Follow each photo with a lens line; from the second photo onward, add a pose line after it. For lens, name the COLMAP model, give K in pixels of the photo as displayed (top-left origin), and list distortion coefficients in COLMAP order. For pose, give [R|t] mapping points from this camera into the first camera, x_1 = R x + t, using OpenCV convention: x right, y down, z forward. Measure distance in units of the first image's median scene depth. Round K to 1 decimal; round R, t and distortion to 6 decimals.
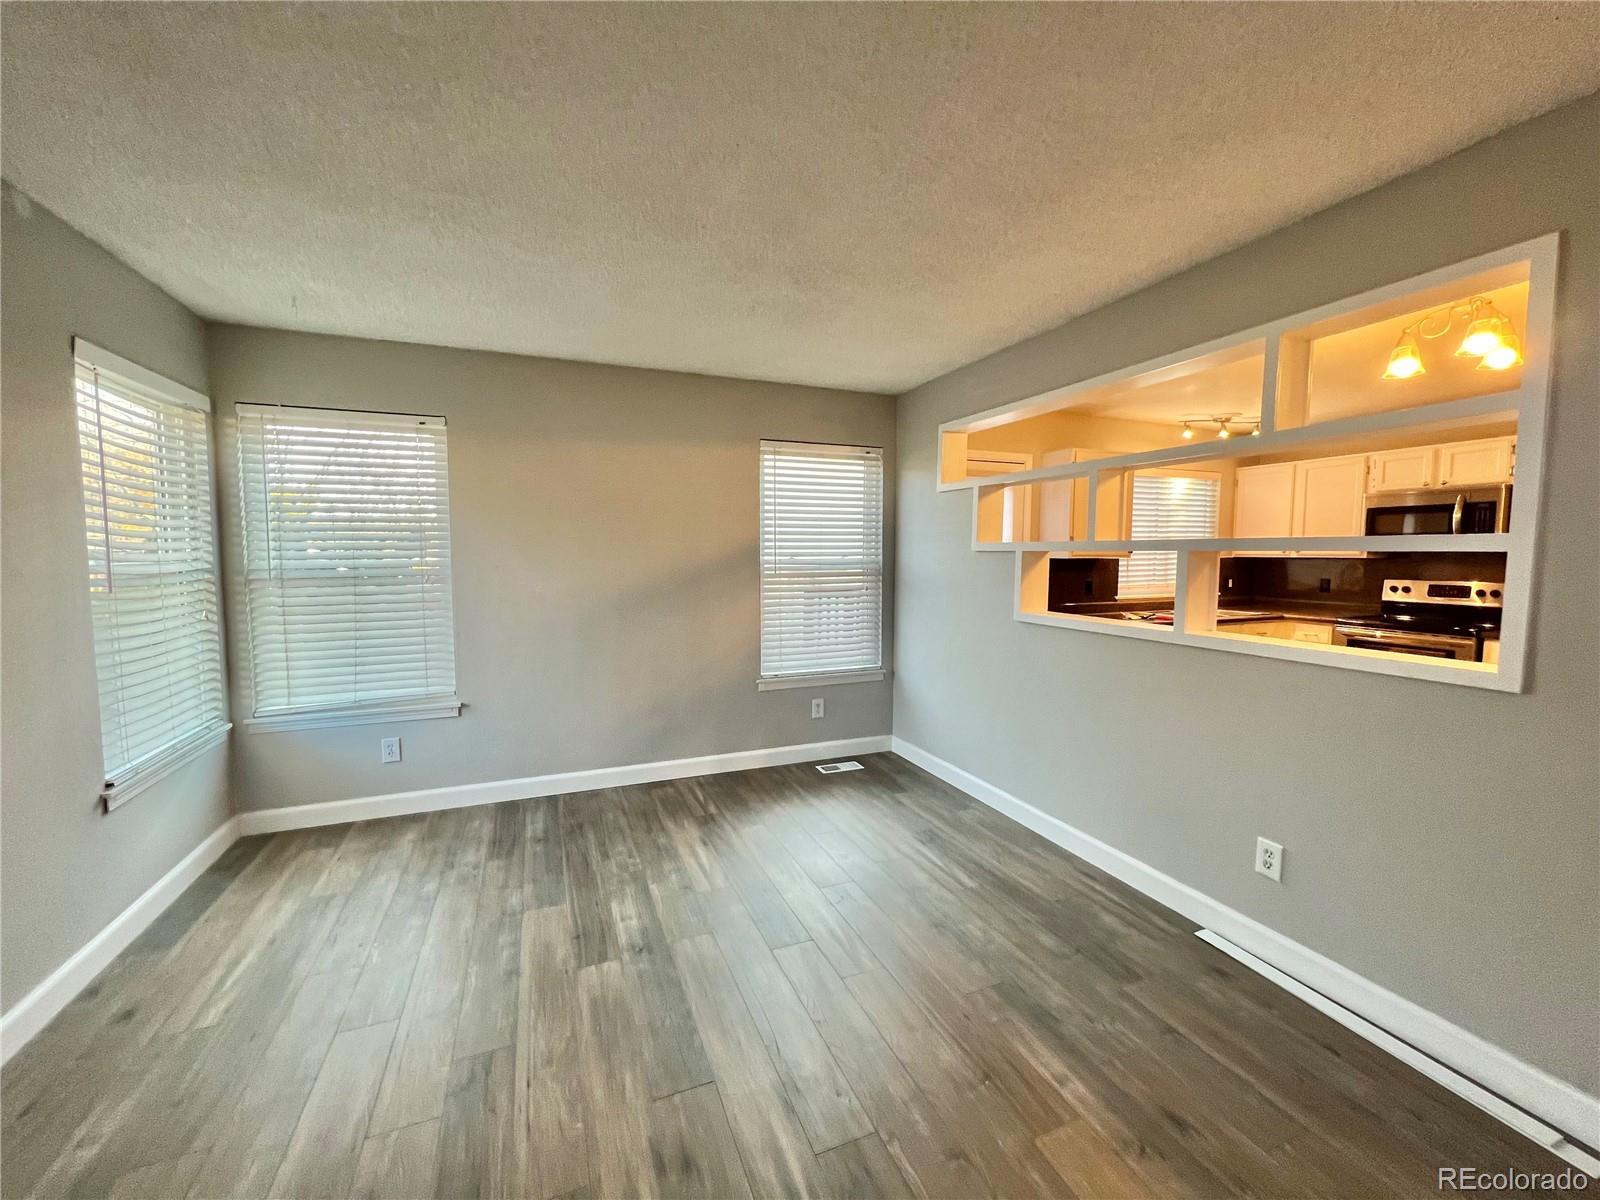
lens RADIAL K [[641.1, 0, 798.0], [0, 641.1, 596.7], [0, 0, 1]] dist [-0.001089, 0.000162]
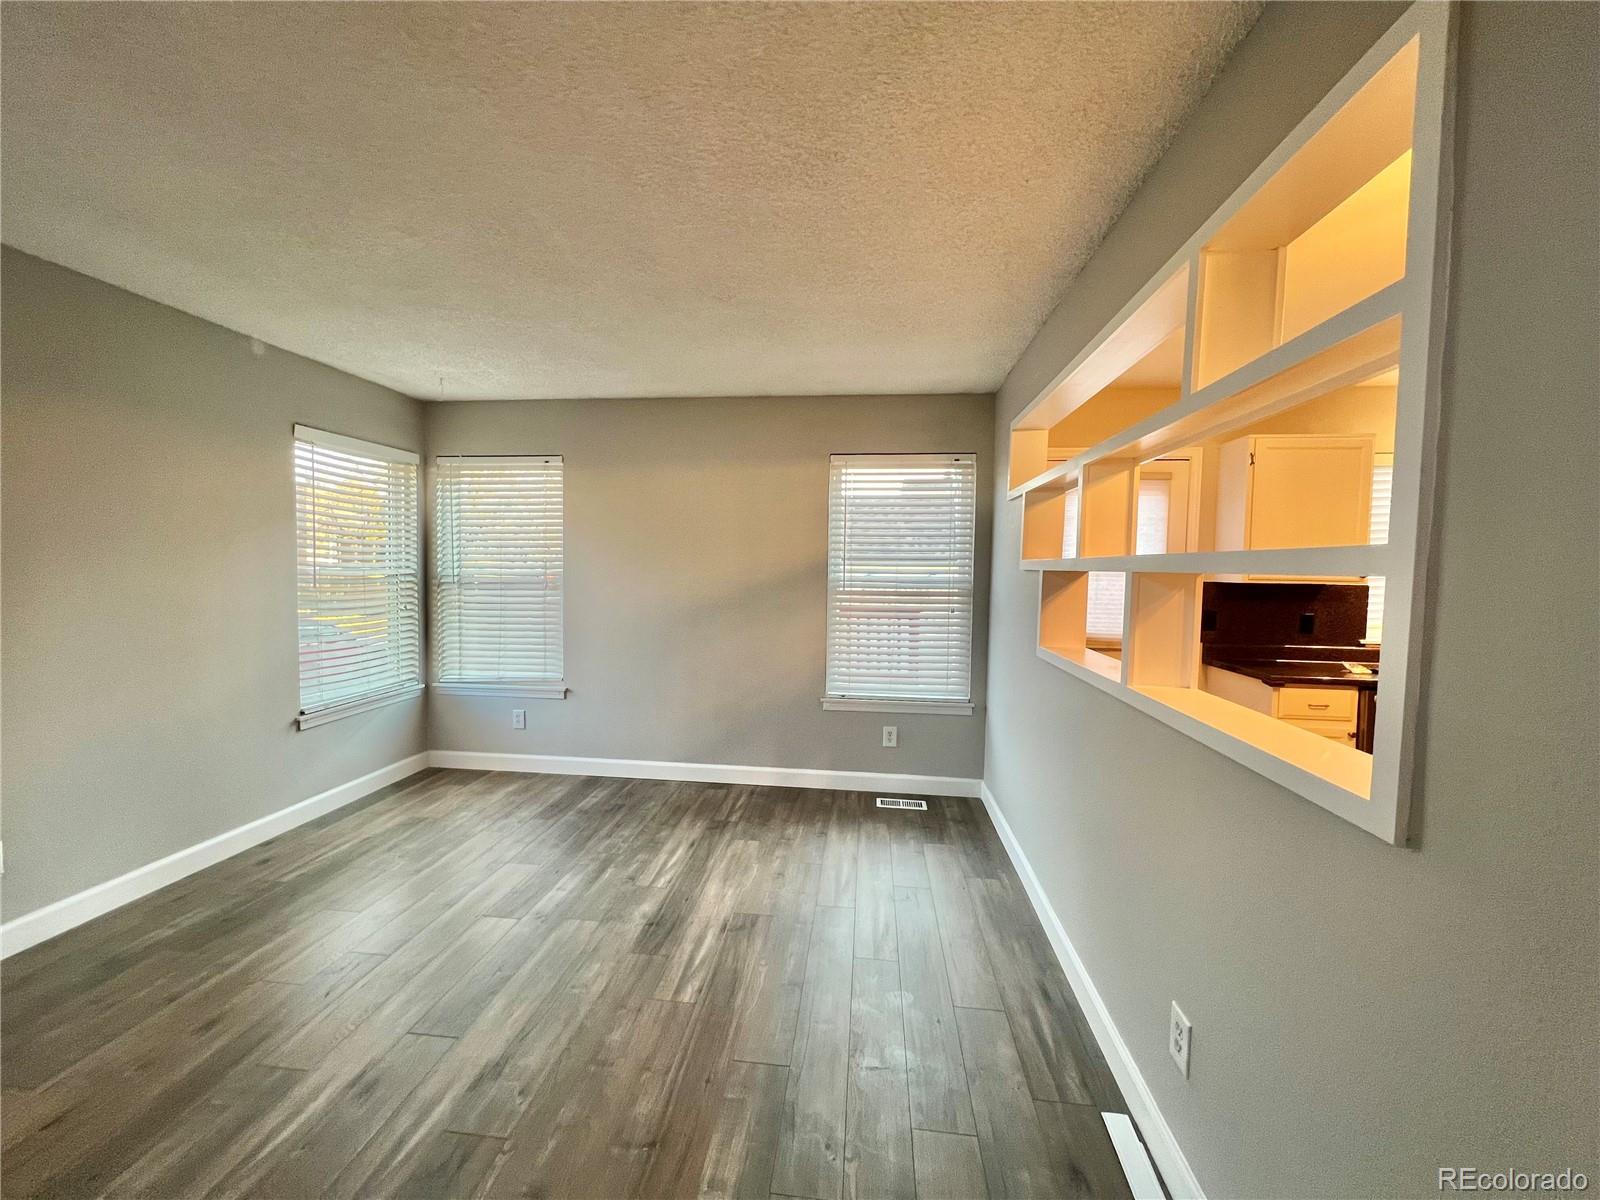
lens RADIAL K [[641.1, 0, 795.1], [0, 641.1, 596.9], [0, 0, 1]] dist [-0.001089, 0.000162]
pose [[0.875994, 0.034728, -0.481070, 0.473053], [-0.047988, 0.998731, -0.015286, -0.010415], [0.479929, 0.036477, 0.876549, 0.147473]]
